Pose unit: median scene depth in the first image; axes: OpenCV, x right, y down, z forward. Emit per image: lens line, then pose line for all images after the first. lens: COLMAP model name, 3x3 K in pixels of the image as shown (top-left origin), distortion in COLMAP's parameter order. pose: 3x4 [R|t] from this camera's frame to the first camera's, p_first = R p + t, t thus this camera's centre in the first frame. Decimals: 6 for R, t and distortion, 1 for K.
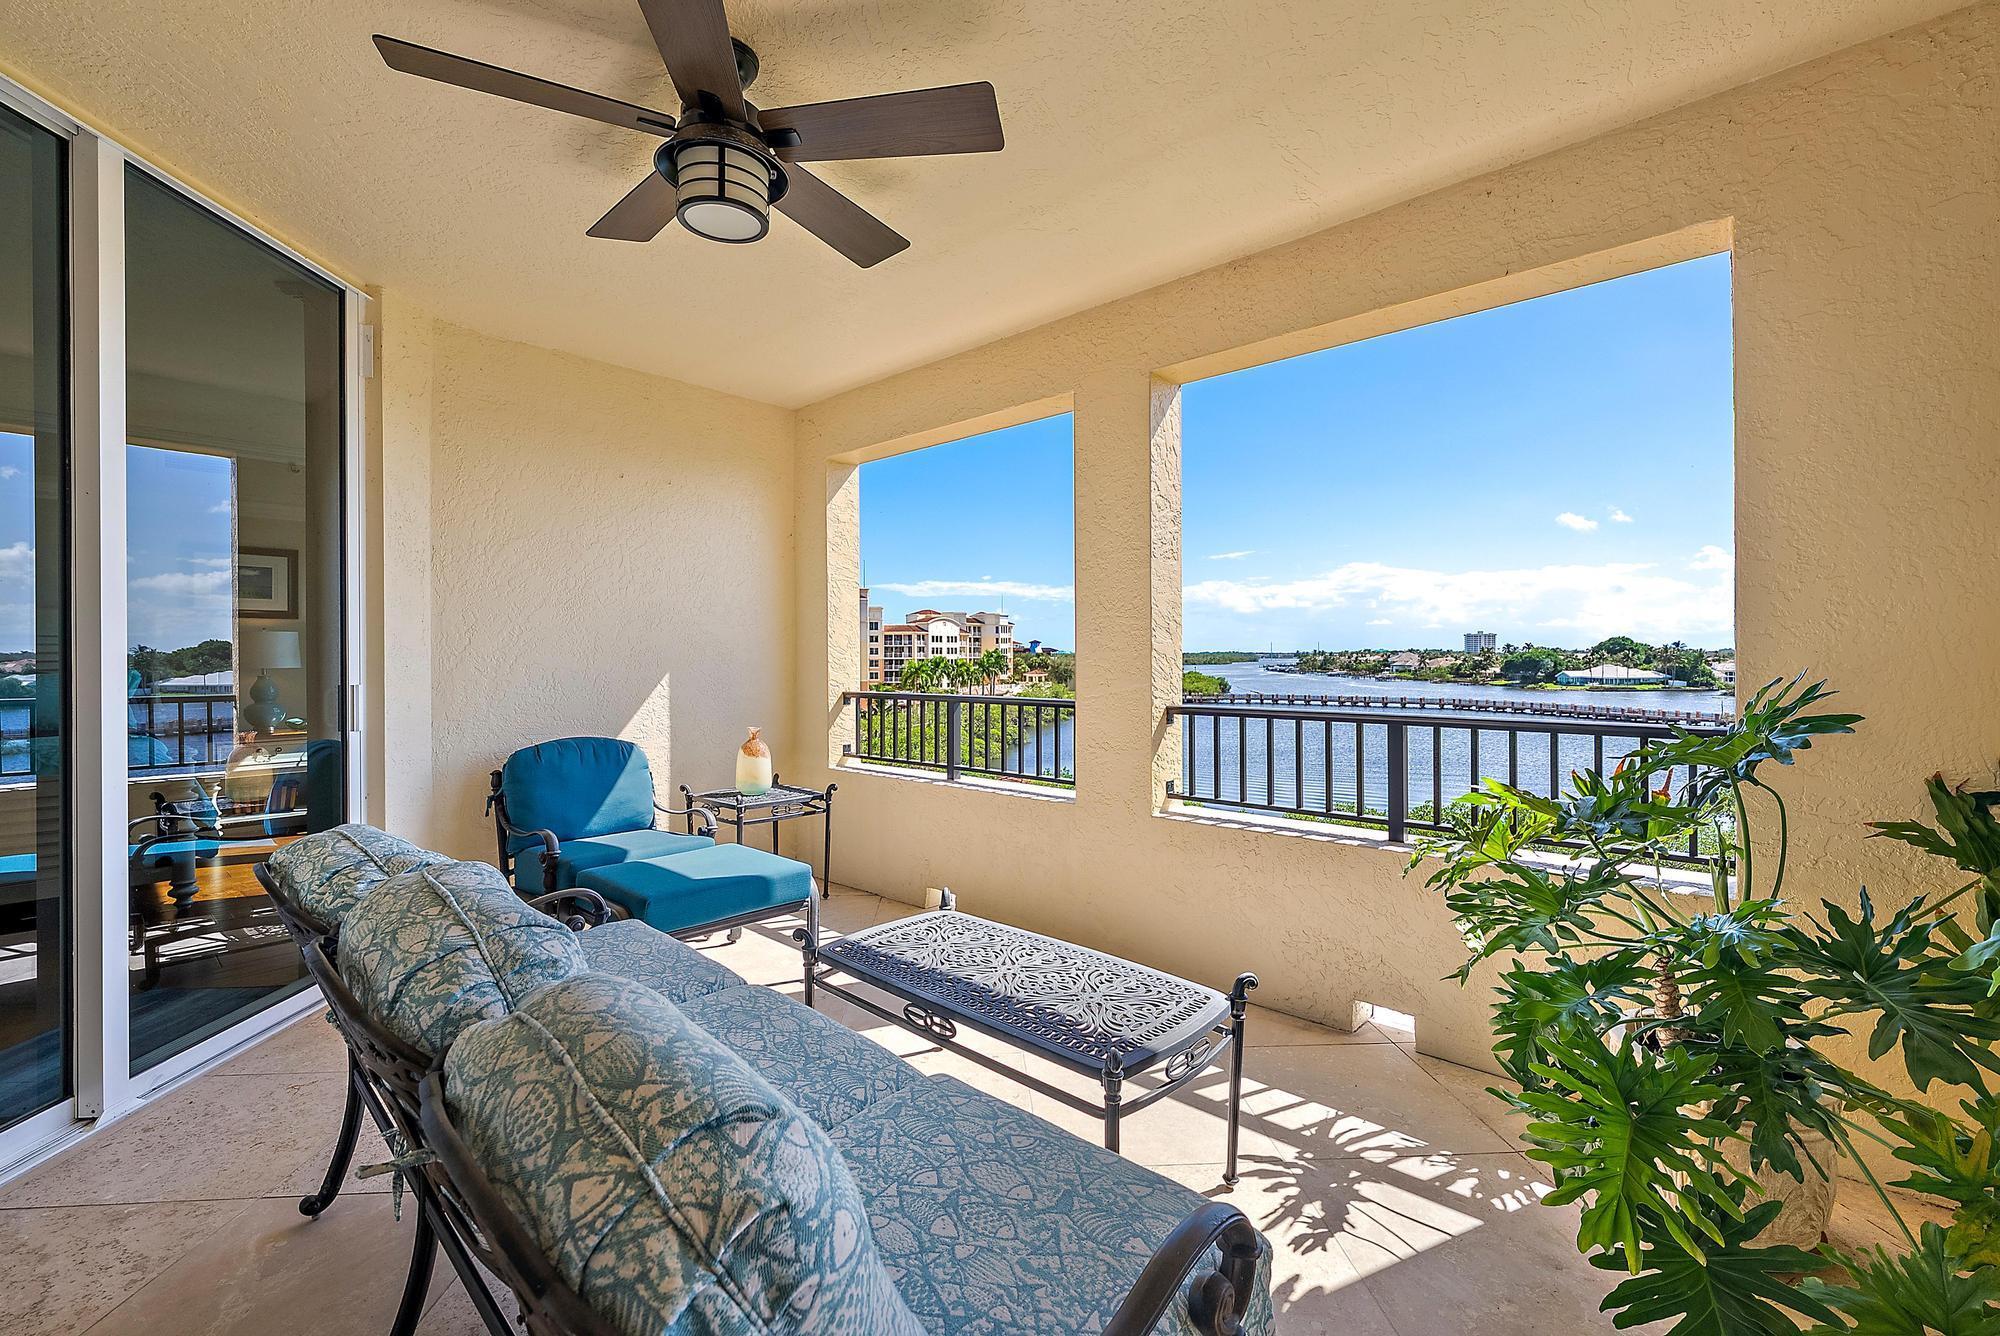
lens RADIAL K [[844.5, 0, 1002.4], [0, 844.5, 652.6], [0, 0, 1]] dist [0.000007, -0.000056]
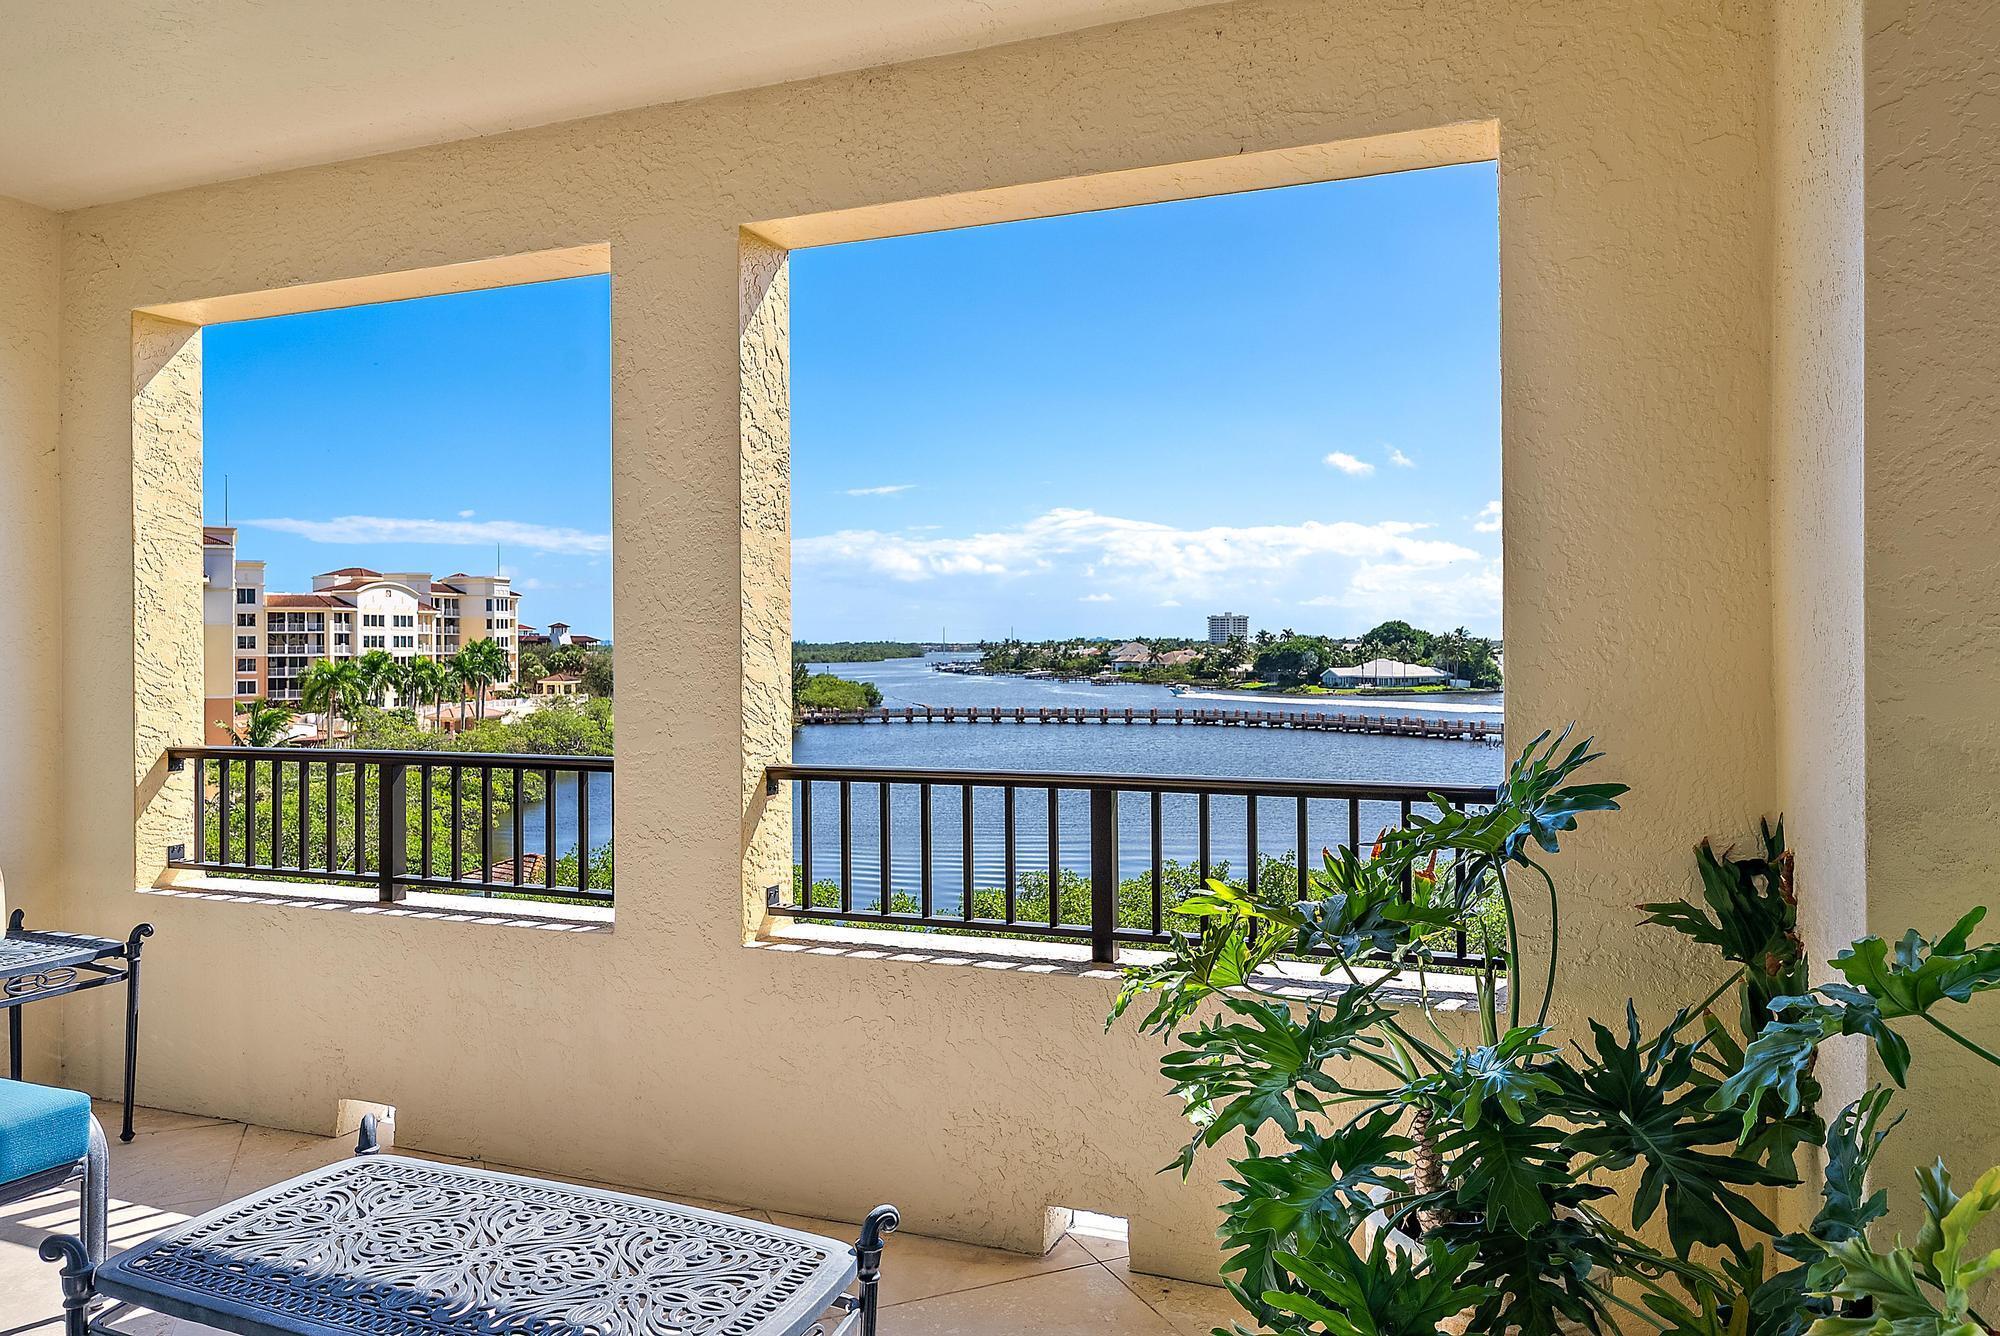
lens RADIAL K [[1368.7, 0, 1008.8], [0, 1368.7, 635.1], [0, 0, 1]] dist [0.009420, -0.006161]
pose [[0.937268, 0.000427, 0.348610, 0.015674], [0.001755, 0.999981, -0.005944, -0.037611], [-0.348606, 0.006183, 0.937249, -0.003399]]
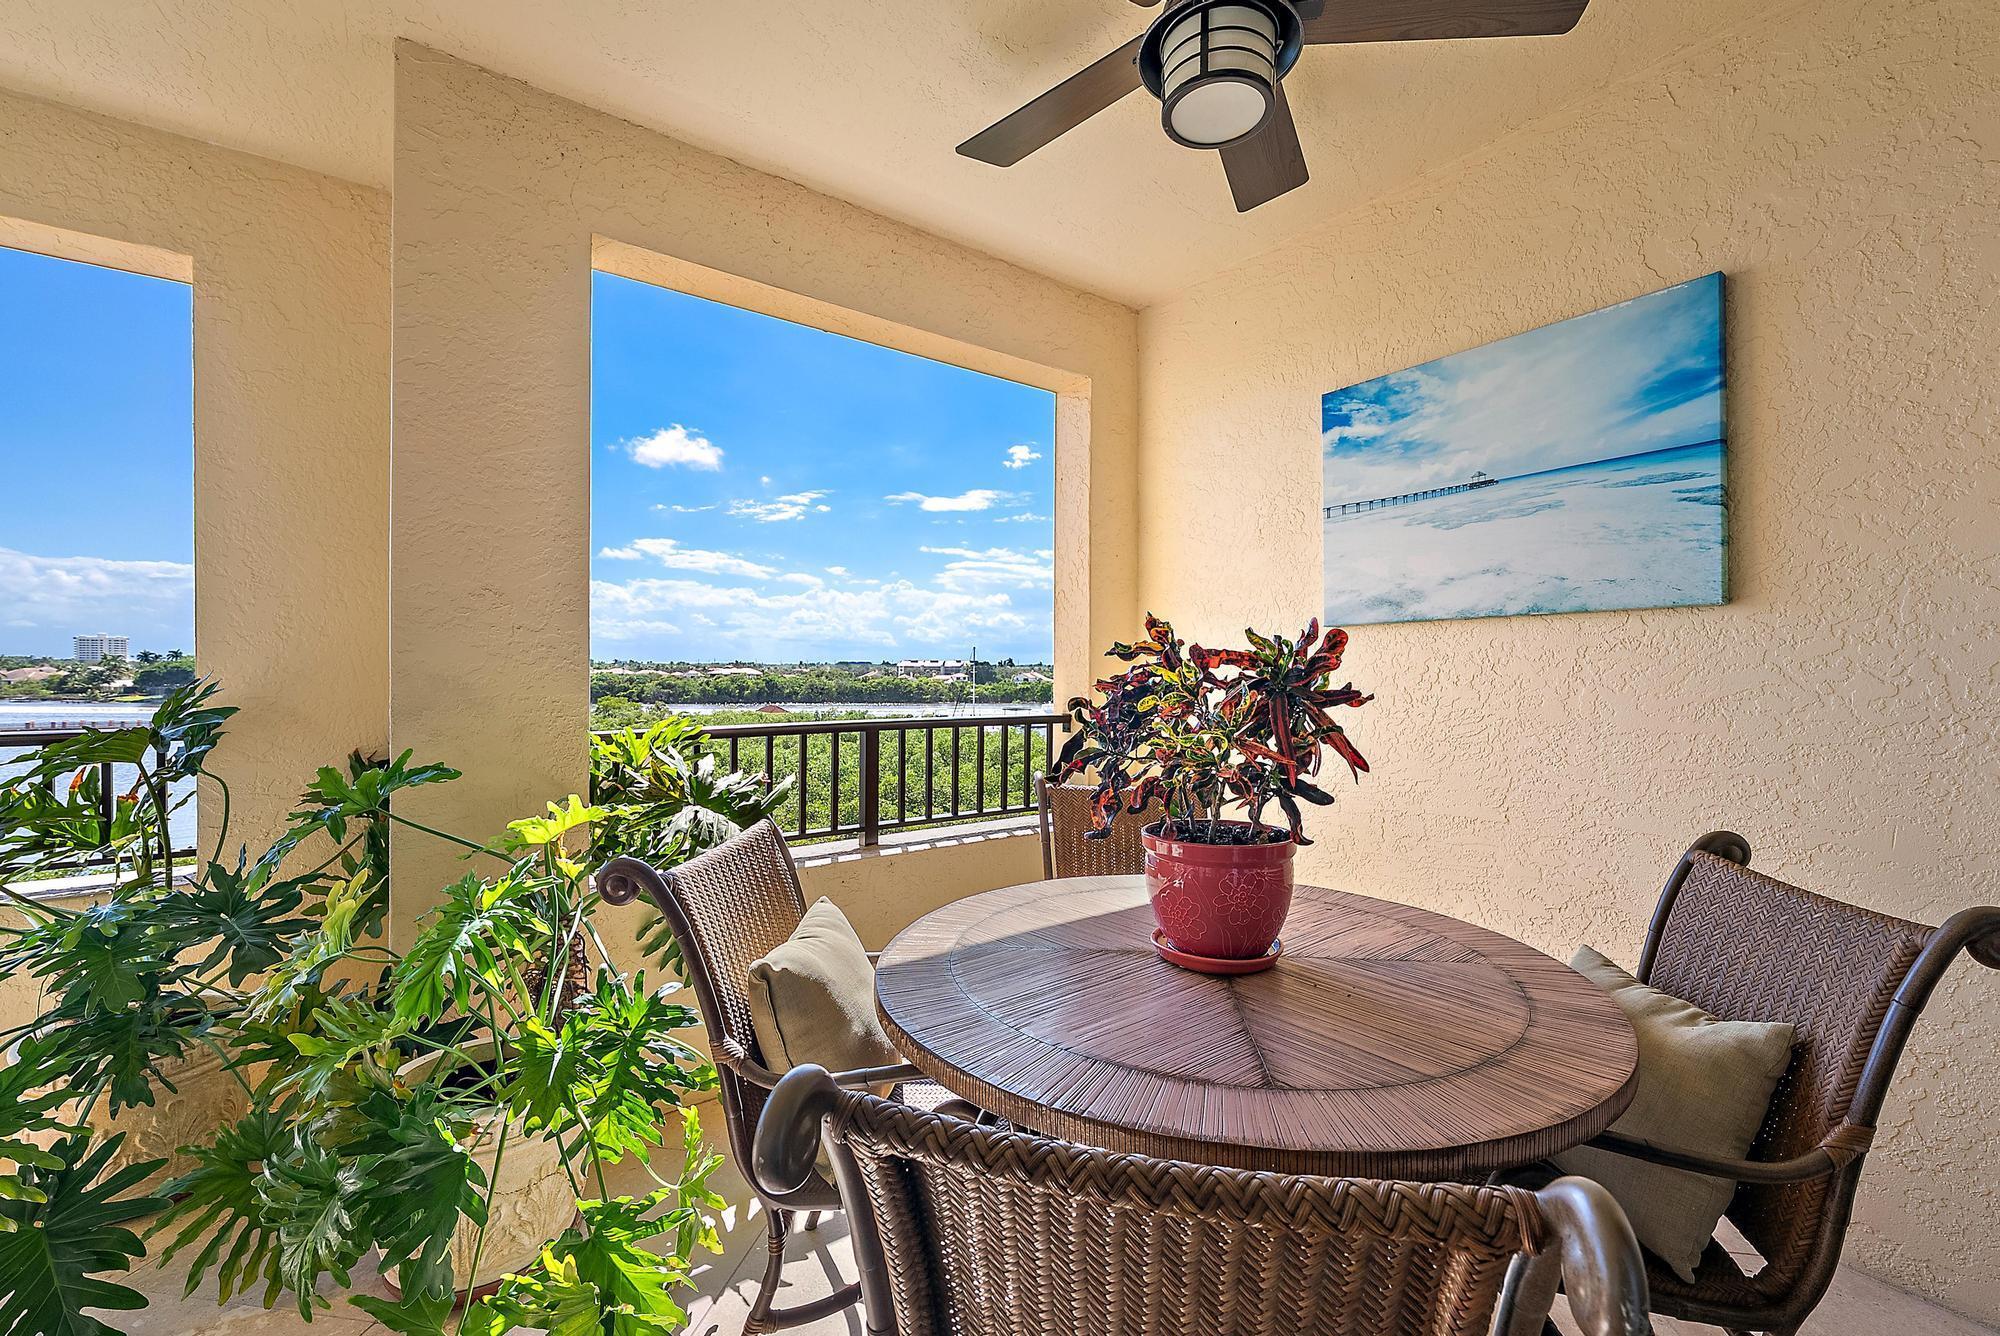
lens RADIAL K [[809.2, 0, 1026.6], [0, 809.2, 668.0], [0, 0, 1]] dist [-0.000414, 0.000083]
pose [[0.201883, 0.002453, 0.979407, 0.053859], [-0.008094, 0.999967, -0.000836, 0.006543], [-0.979376, -0.007759, 0.201896, -0.237952]]
